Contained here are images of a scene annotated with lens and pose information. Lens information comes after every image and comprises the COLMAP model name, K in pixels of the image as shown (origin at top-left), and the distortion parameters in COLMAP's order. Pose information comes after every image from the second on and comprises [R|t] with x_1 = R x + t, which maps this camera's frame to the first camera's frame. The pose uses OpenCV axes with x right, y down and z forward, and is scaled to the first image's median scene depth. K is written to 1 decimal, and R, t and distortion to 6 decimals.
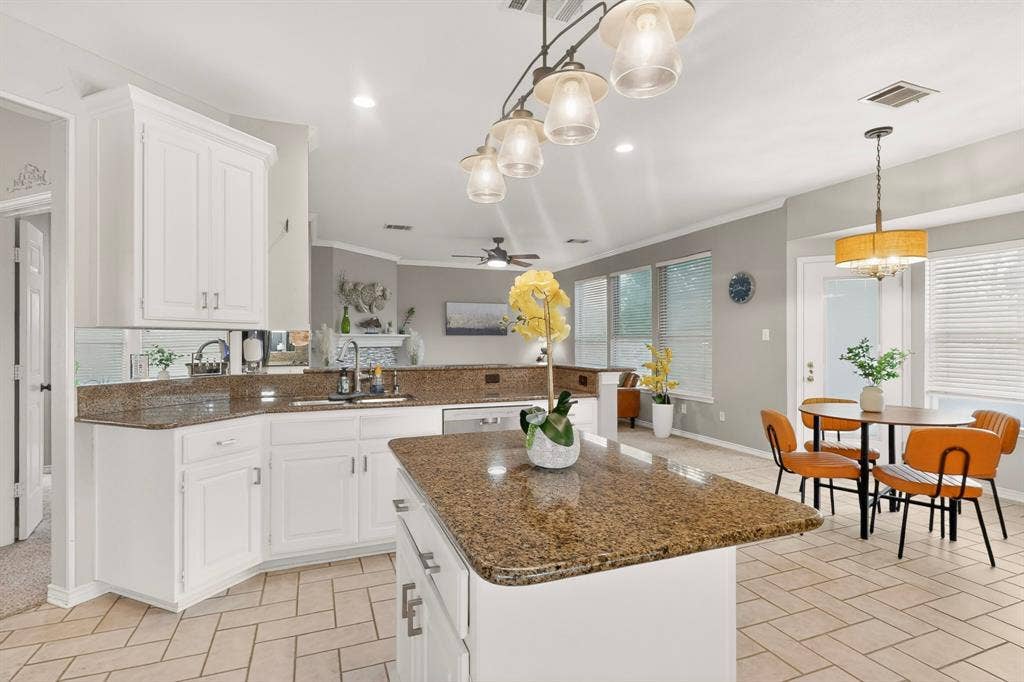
lens RADIAL K [[507.2, 0, 512.4], [0, 507.2, 338.9], [0, 0, 1]] dist [0.000070, 0.000026]
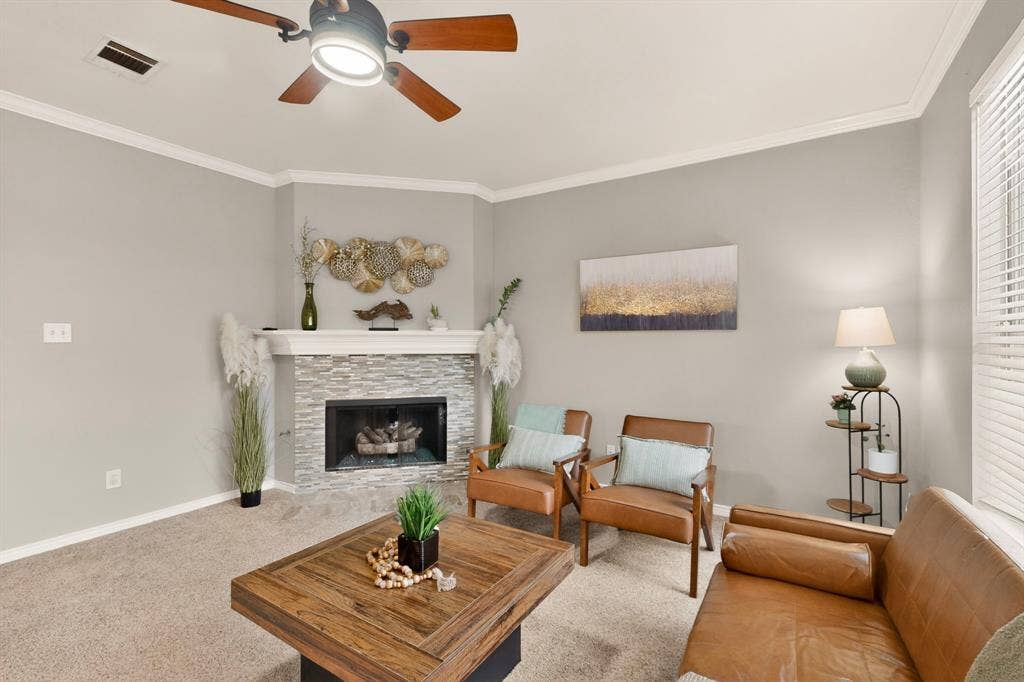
lens RADIAL K [[447.8, 0, 510.1], [0, 447.8, 341.2], [0, 0, 1]] dist [0.003685, 0.000056]
pose [[0.595194, -0.000396, -0.803582, 0.184169], [0.001942, 0.999998, 0.000946, 0.001239], [0.803580, -0.002123, 0.595193, 0.807718]]
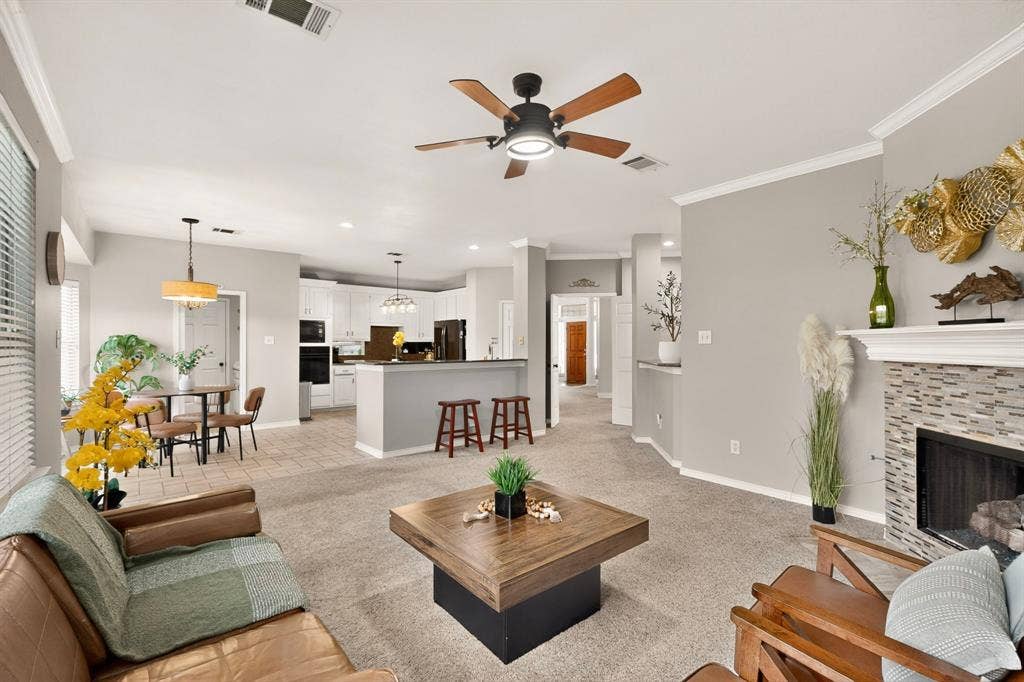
lens RADIAL K [[447.8, 0, 511.3], [0, 447.8, 338.5], [0, 0, 1]] dist [0.003685, 0.000056]
pose [[-0.949807, -0.001752, -0.312831, 0.076841], [0.001826, 0.999936, -0.011145, 0.001393], [0.312830, -0.011157, -0.949743, 1.152940]]
